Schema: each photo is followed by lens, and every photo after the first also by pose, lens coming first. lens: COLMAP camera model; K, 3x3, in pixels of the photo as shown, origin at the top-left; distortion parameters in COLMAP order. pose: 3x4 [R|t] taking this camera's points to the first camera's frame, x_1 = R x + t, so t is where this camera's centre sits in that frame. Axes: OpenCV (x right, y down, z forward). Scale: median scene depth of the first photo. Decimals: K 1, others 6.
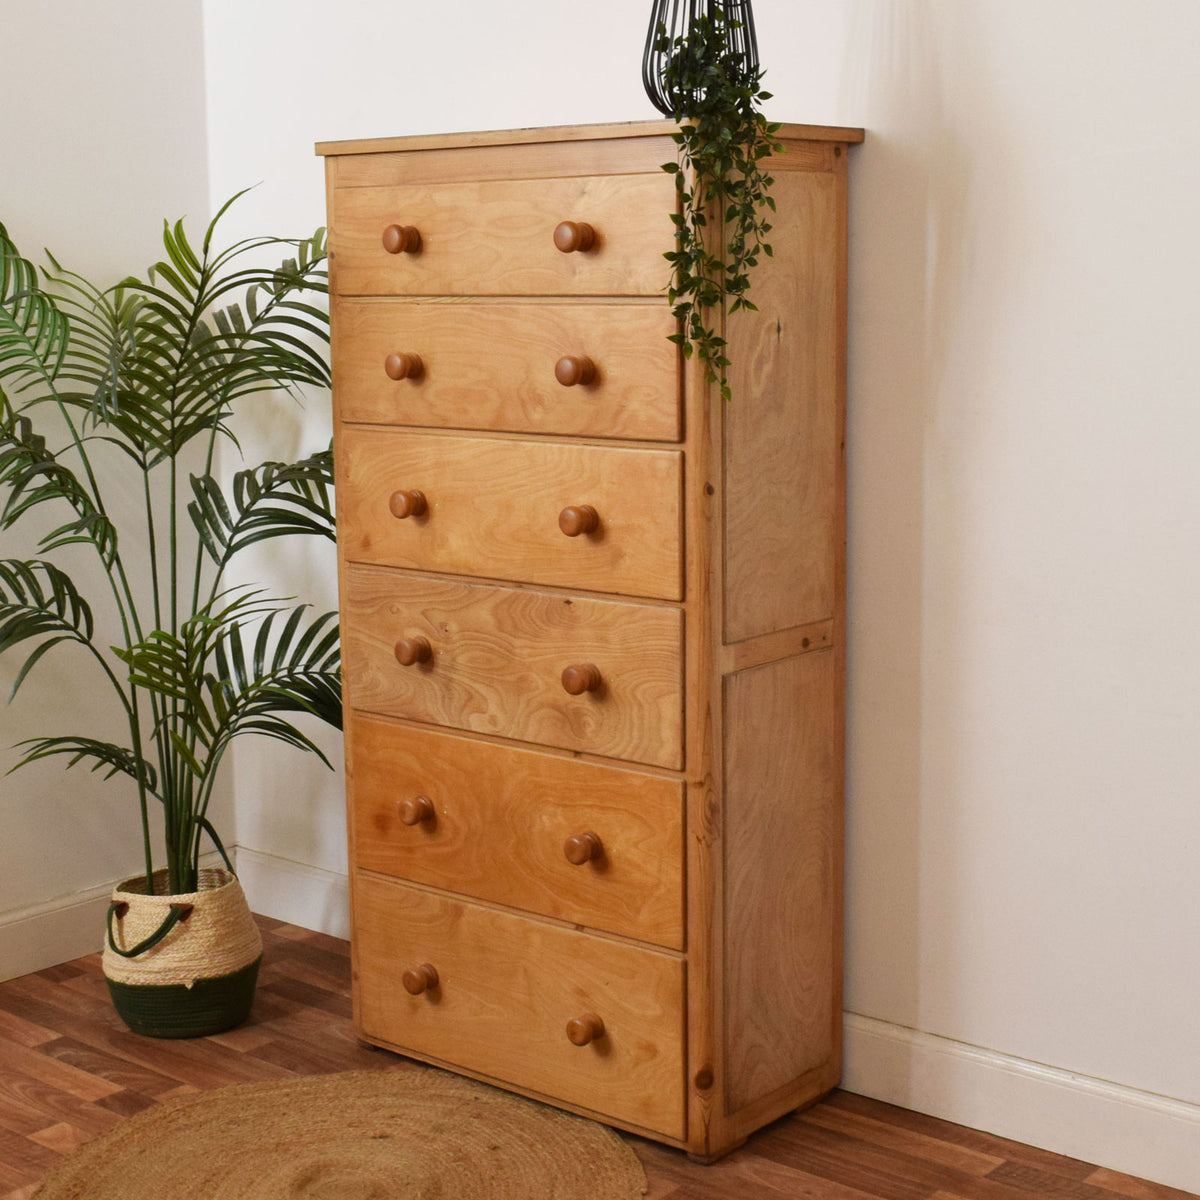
lens RADIAL K [[2000.2, 0, 563.4], [0, 2000.2, 609.0], [0, 0, 1]] dist [0.017205, 0.000000]
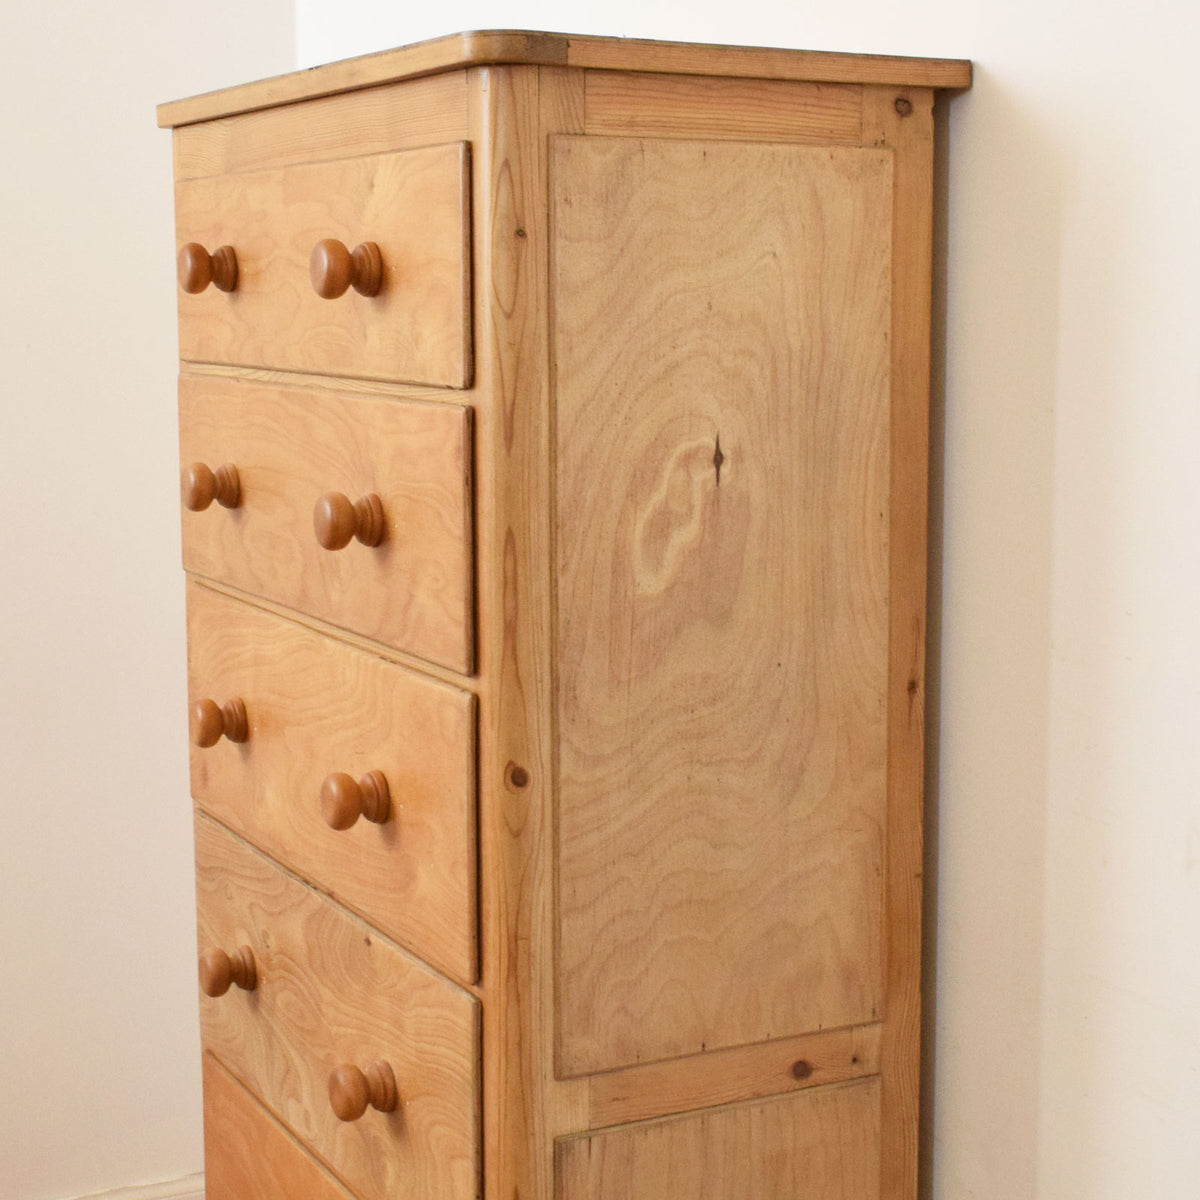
lens RADIAL K [[2195.0, 0, 689.6], [0, 2195.0, 646.0], [0, 0, 1]] dist [0.034998, 0.000000]
pose [[0.939598, 0.072370, -0.334541, 0.280613], [-0.077343, 0.997003, -0.001550, -0.089832], [0.333426, 0.027331, 0.942380, 0.471691]]
